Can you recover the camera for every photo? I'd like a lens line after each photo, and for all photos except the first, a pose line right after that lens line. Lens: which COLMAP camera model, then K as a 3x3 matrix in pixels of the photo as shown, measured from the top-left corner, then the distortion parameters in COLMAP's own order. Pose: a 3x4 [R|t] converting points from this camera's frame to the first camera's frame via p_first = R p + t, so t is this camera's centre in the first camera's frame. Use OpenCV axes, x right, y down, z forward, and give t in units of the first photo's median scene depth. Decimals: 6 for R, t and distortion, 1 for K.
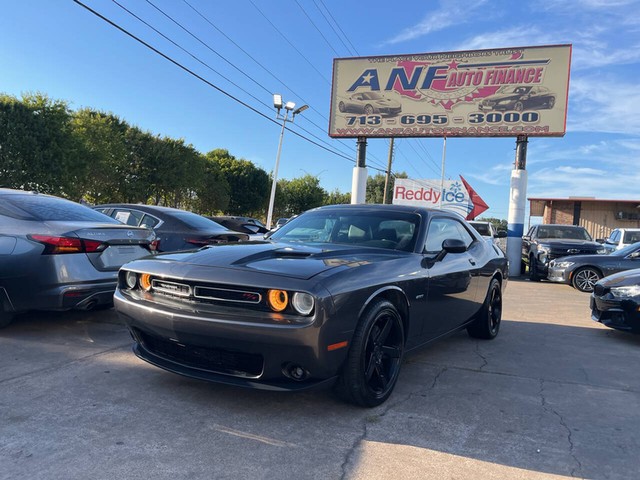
lens RADIAL K [[477.3, 0, 320.7], [0, 477.3, 242.6], [0, 0, 1]] dist [0.059116, -0.084186]
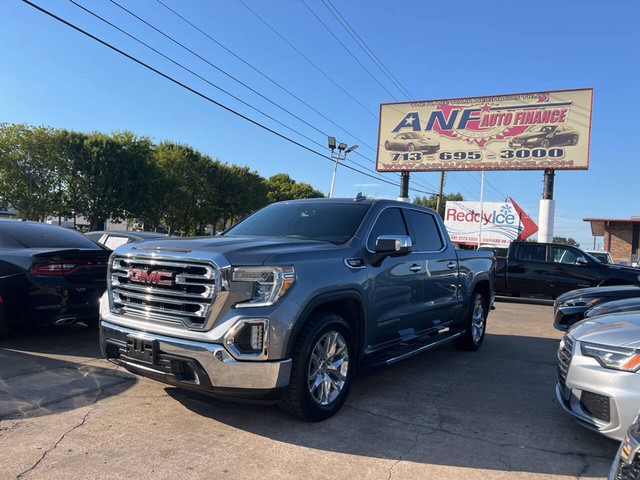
lens RADIAL K [[502.6, 0, 327.7], [0, 502.6, 236.9], [0, 0, 1]] dist [0.059344, -0.087466]
pose [[0.993715, 0.000153, -0.111937, 0.038383], [-0.005221, 0.998974, -0.044982, -0.009338], [0.111816, 0.045284, 0.992697, -0.211324]]
